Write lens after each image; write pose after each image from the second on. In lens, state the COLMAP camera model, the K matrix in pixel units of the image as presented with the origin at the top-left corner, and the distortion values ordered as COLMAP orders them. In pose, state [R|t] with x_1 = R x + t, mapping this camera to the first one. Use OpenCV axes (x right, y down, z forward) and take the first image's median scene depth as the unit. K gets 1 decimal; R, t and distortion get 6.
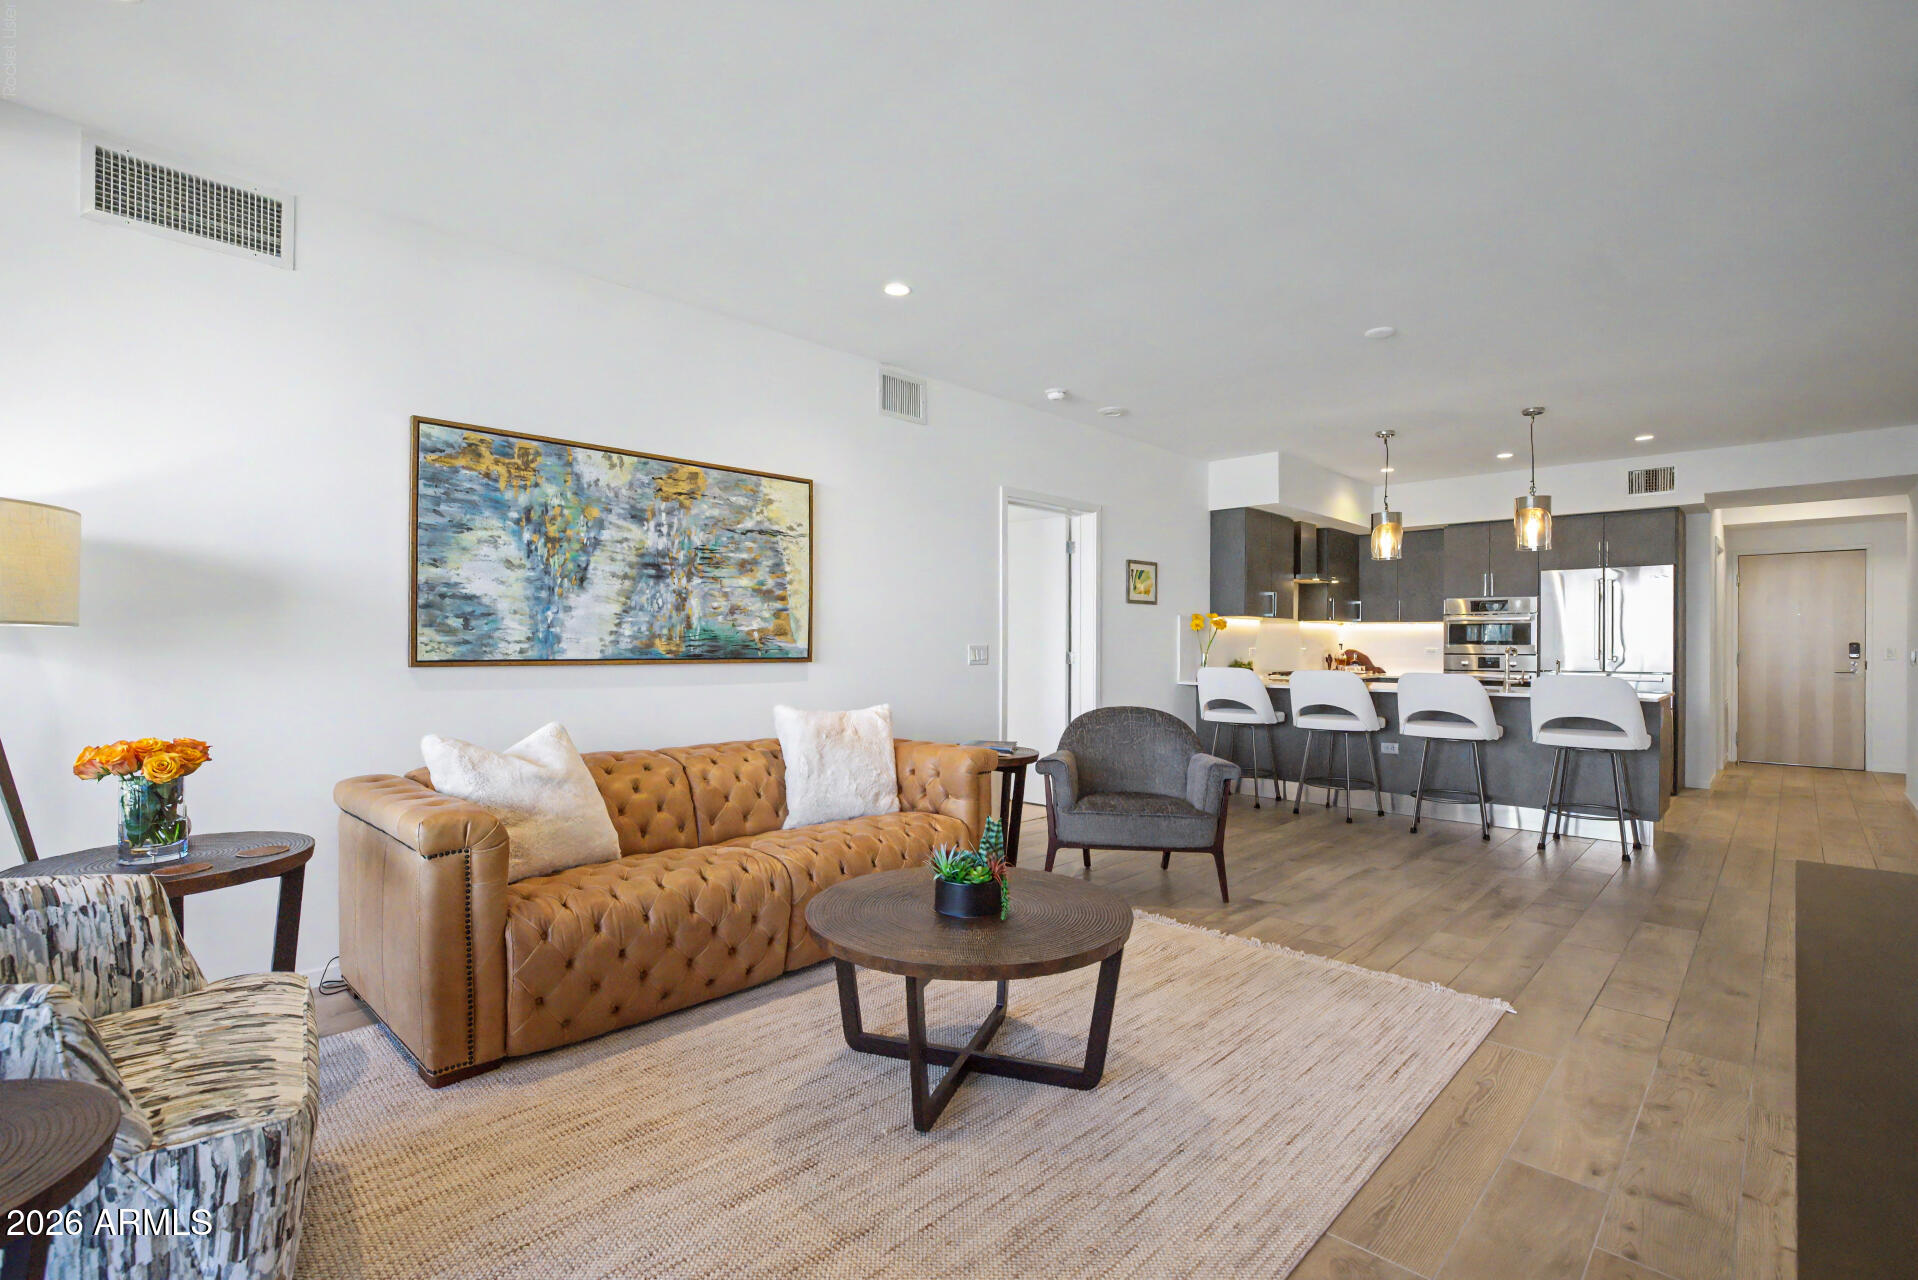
lens RADIAL K [[878.0, 0, 959.0], [0, 878.0, 640.0], [0, 0, 1]] dist [-0.025851, 0.000464]
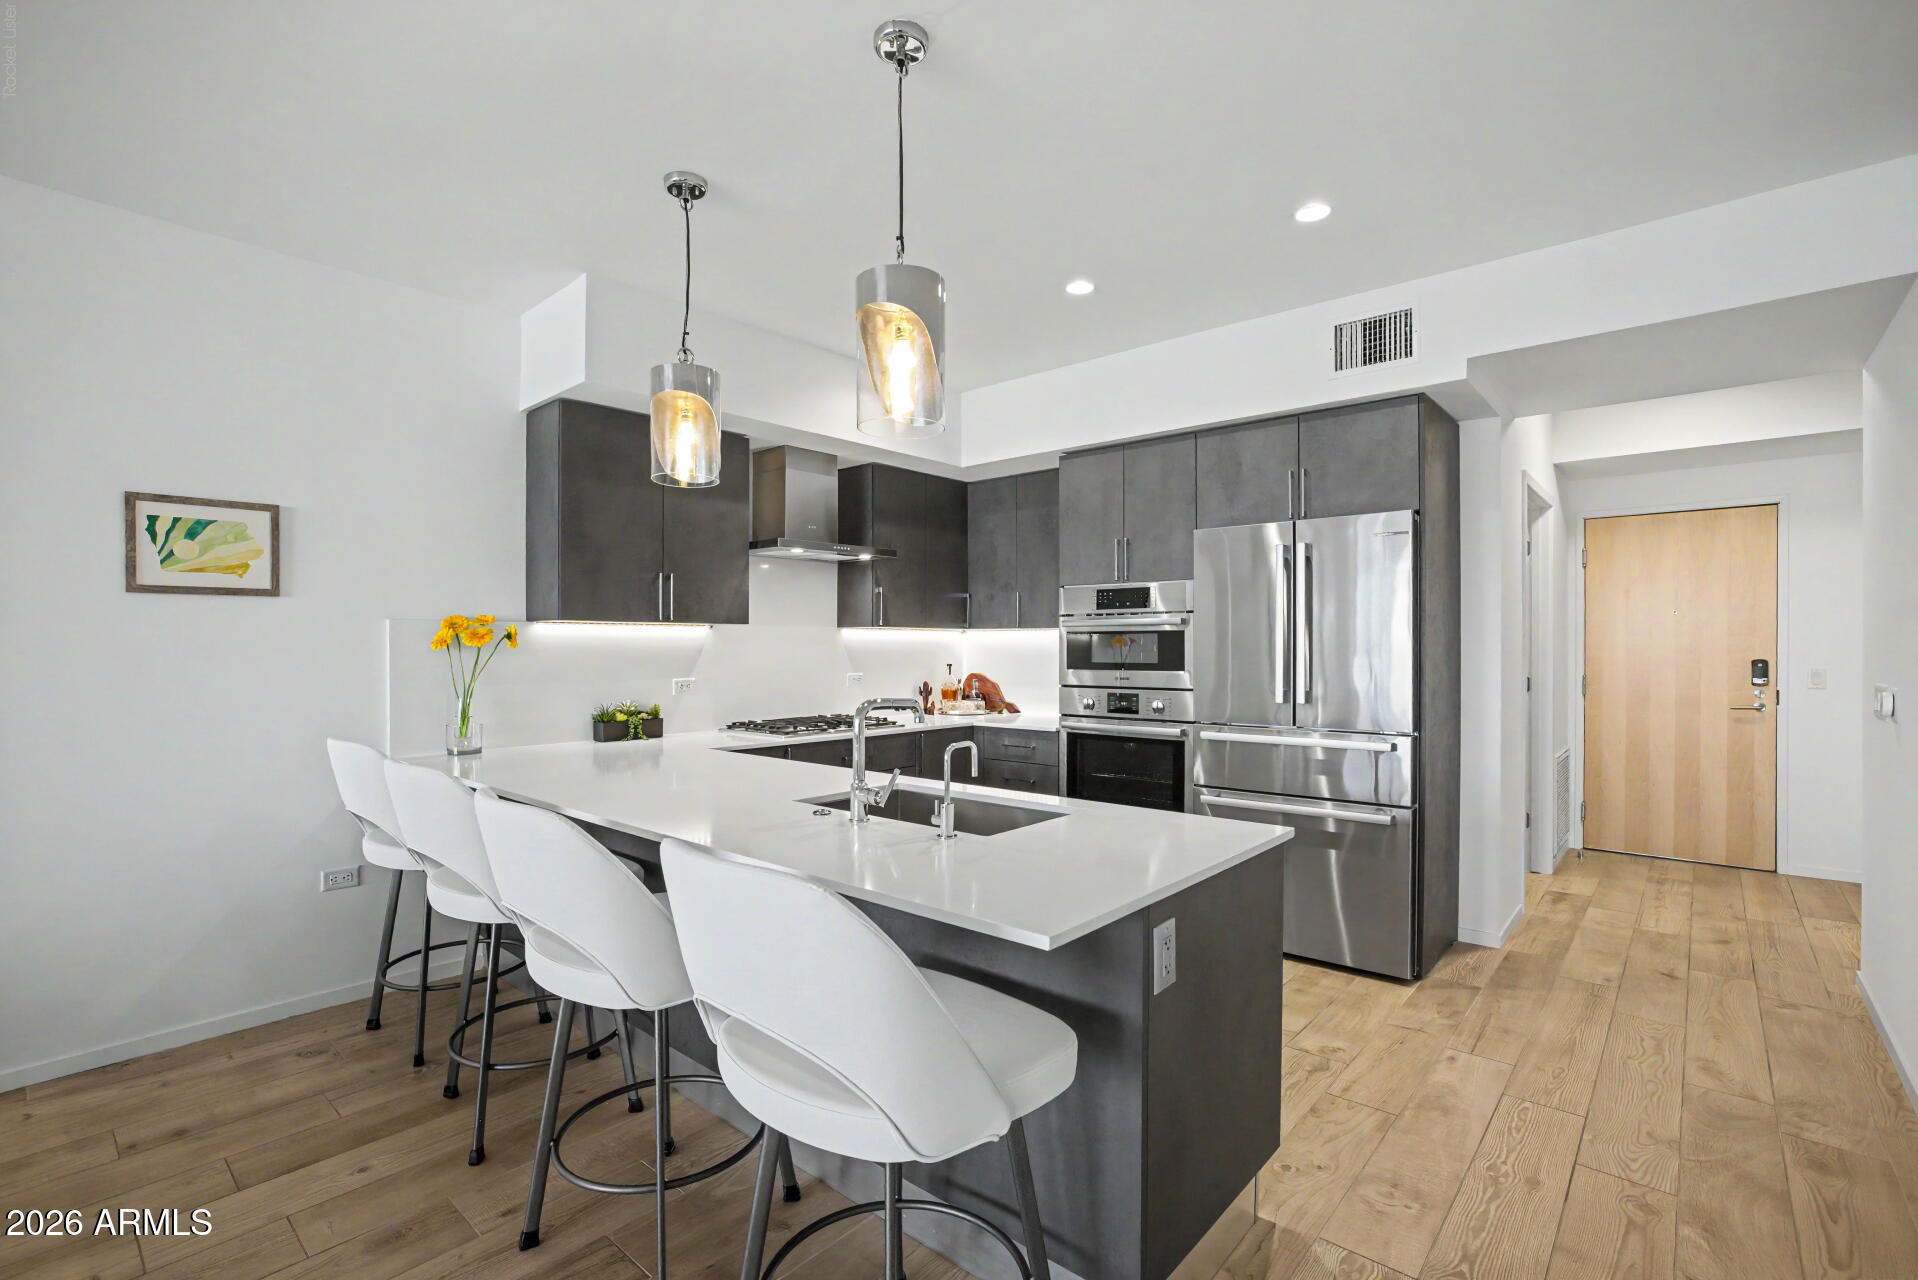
lens RADIAL K [[859.9, 0, 961.7], [0, 859.9, 651.0], [0, 0, 1]] dist [-0.037452, 0.000218]
pose [[0.998660, -0.005556, 0.051452, 0.548916], [0.005185, 0.999960, 0.007345, -0.012828], [-0.051490, -0.007068, 0.998648, 0.534662]]
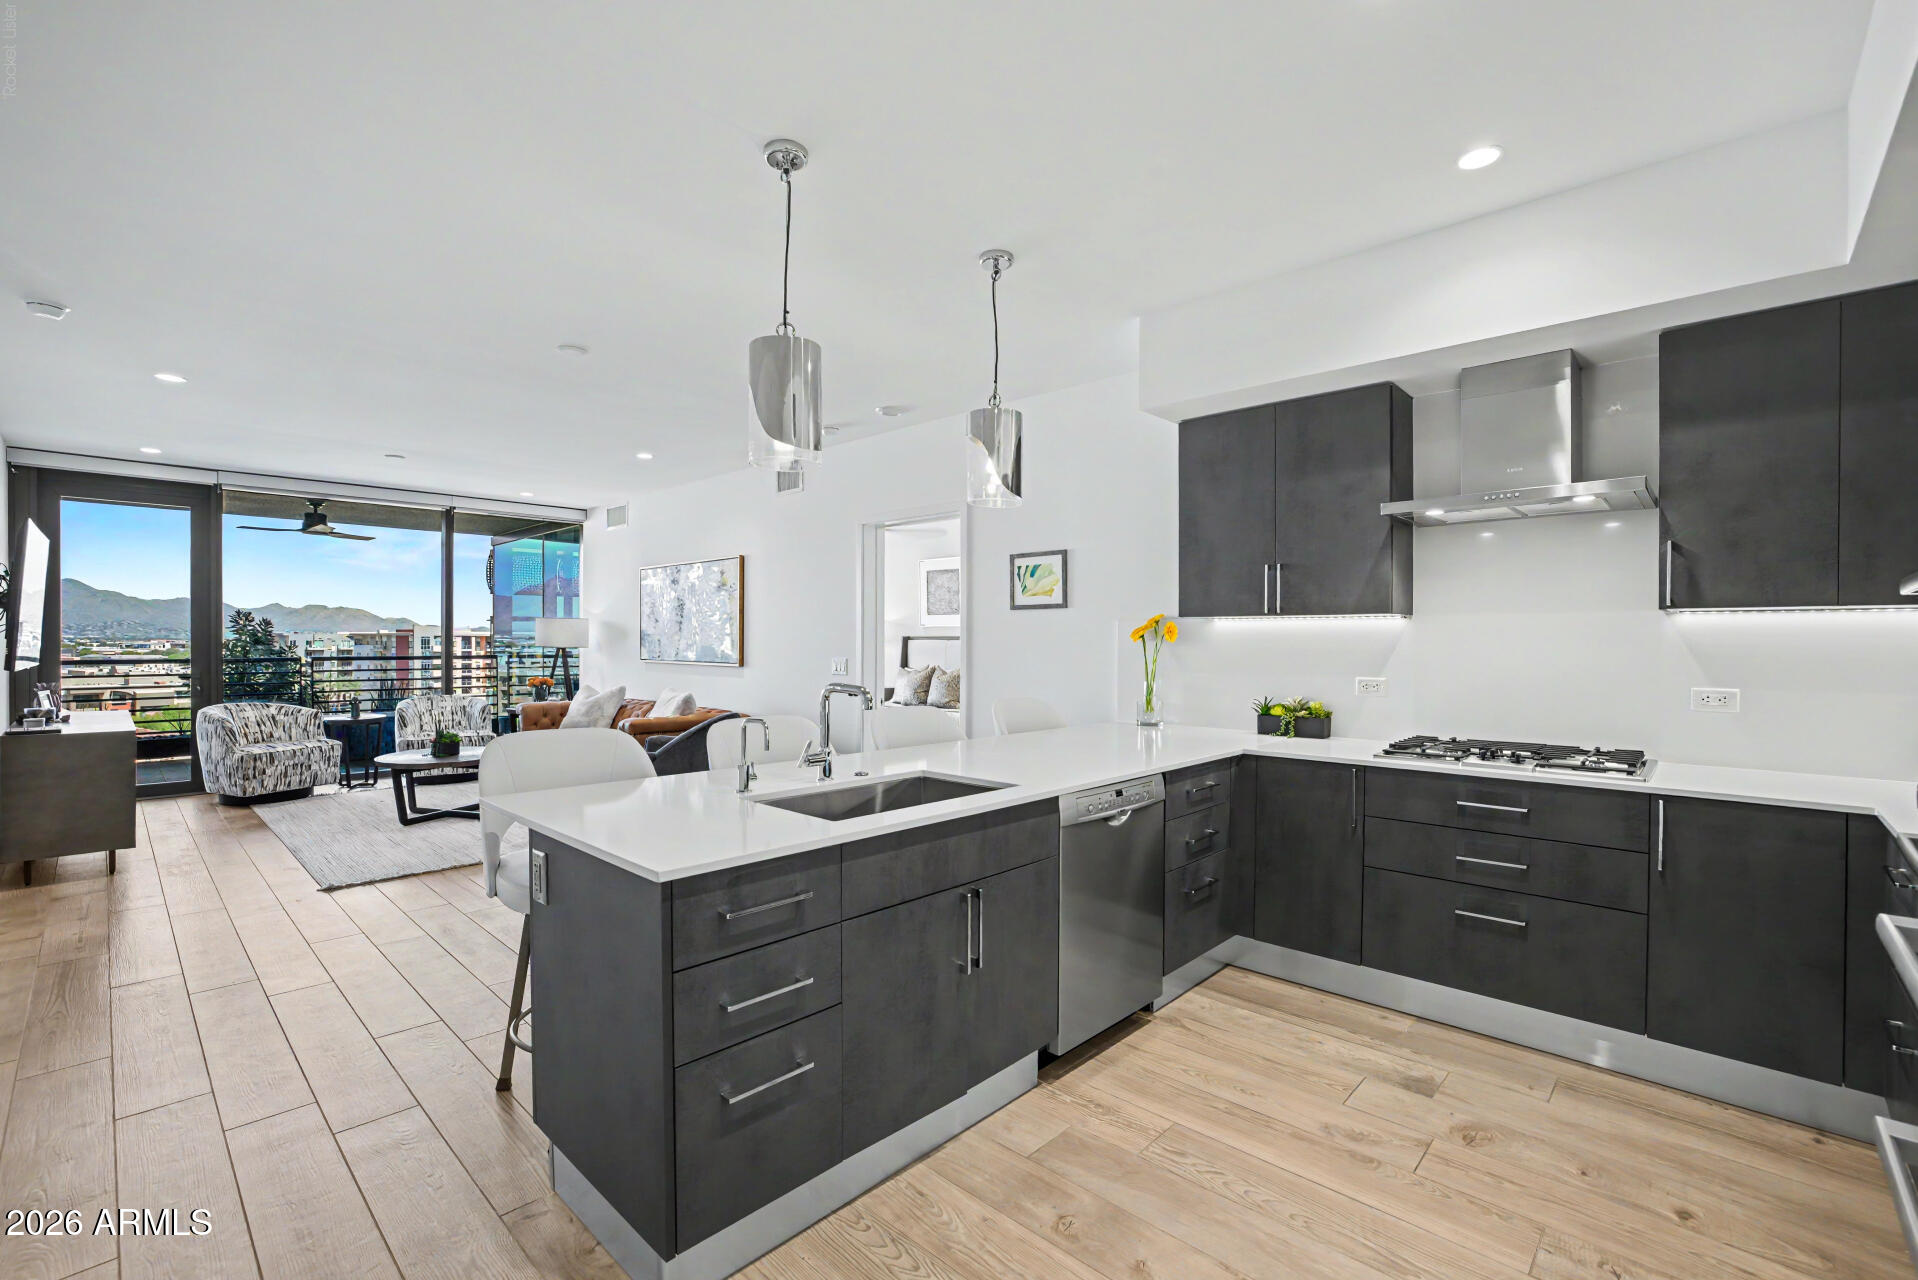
lens RADIAL K [[851.5, 0, 961.9], [0, 851.5, 644.3], [0, 0, 1]] dist [-0.054836, 0.022984]
pose [[0.009534, 0.001891, -0.999953, 0.898870], [0.000986, 0.999998, 0.001901, -0.011881], [0.999954, -0.001004, 0.009532, 0.891241]]
